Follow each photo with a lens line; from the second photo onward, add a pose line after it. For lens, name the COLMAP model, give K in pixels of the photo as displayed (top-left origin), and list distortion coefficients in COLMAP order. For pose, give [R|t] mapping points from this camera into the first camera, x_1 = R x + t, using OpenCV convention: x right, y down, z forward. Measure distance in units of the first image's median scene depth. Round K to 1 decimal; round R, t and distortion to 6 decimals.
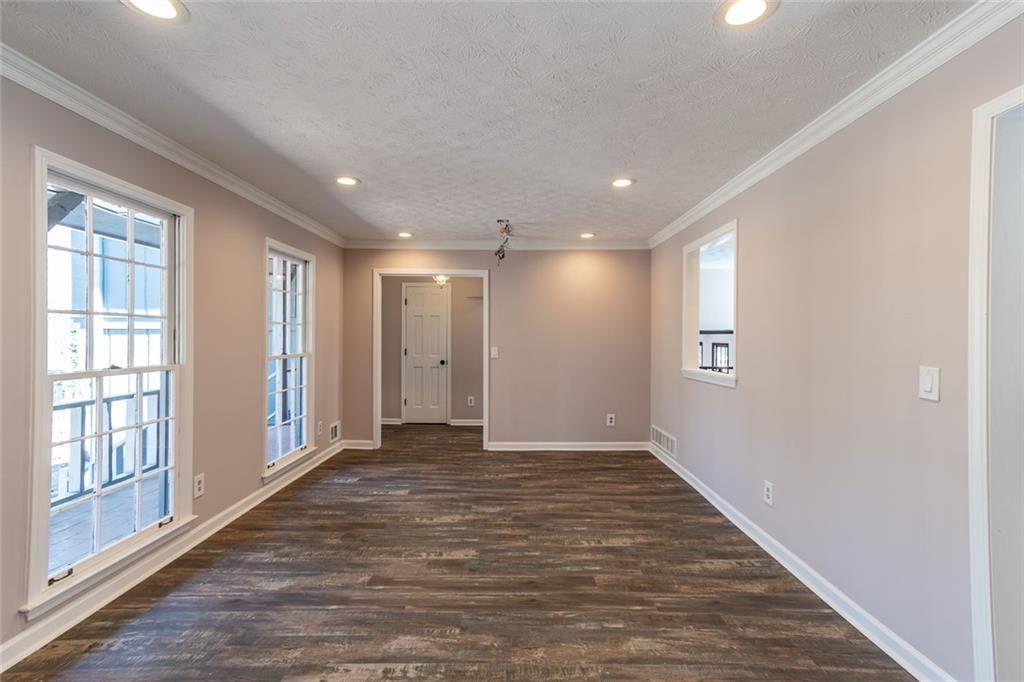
lens RADIAL K [[468.3, 0, 515.1], [0, 468.3, 337.0], [0, 0, 1]] dist [-0.009913, 0.021172]
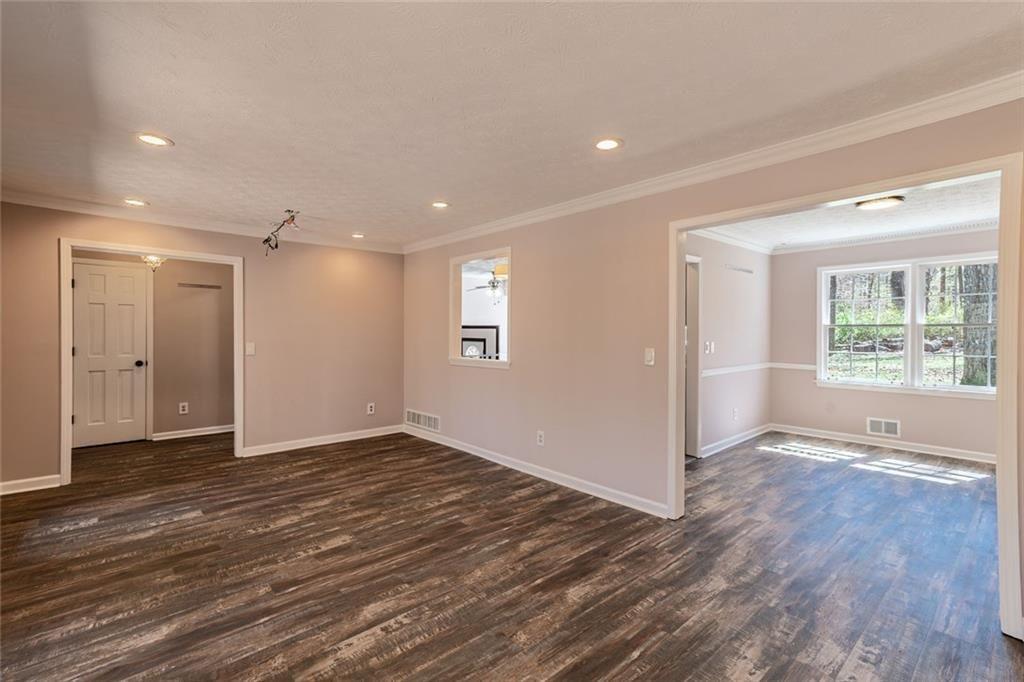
lens RADIAL K [[460.3, 0, 514.6], [0, 460.3, 335.5], [0, 0, 1]] dist [-0.007666, 0.018805]
pose [[0.745154, -0.005379, 0.666871, -0.409555], [-0.001653, 0.999949, 0.009913, -0.004144], [-0.666890, -0.008490, 0.745107, -0.017244]]
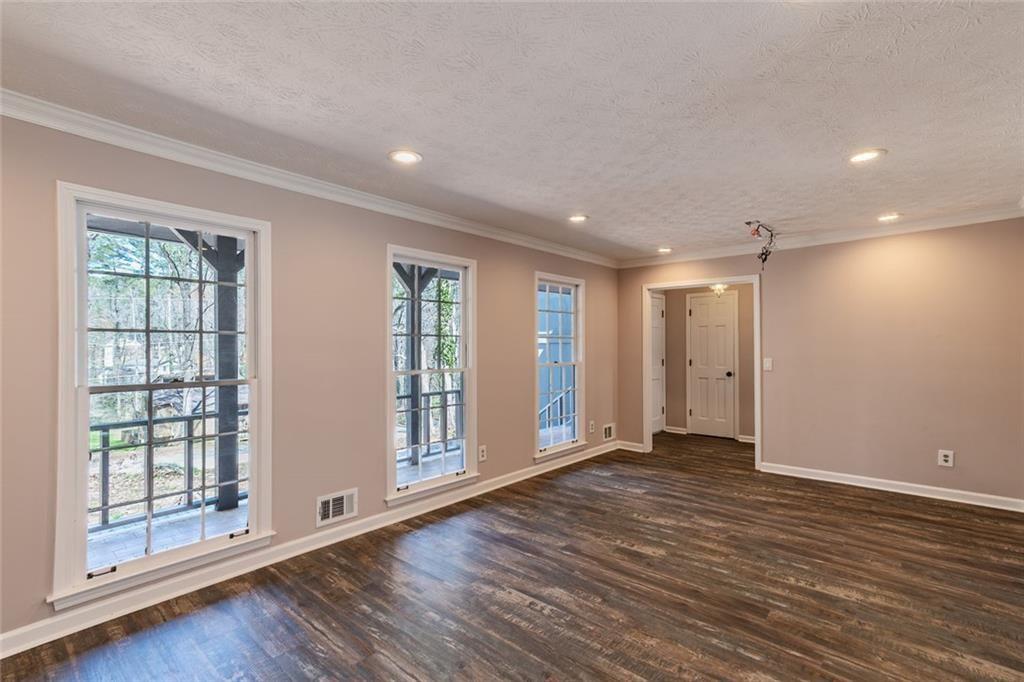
lens RADIAL K [[471.4, 0, 518.8], [0, 471.4, 346.5], [0, 0, 1]] dist [-0.011666, 0.022791]
pose [[0.757253, -0.008968, -0.653060, 0.298086], [0.007226, 0.999960, -0.005353, -0.000311], [0.653082, -0.000665, 0.757287, -0.012136]]
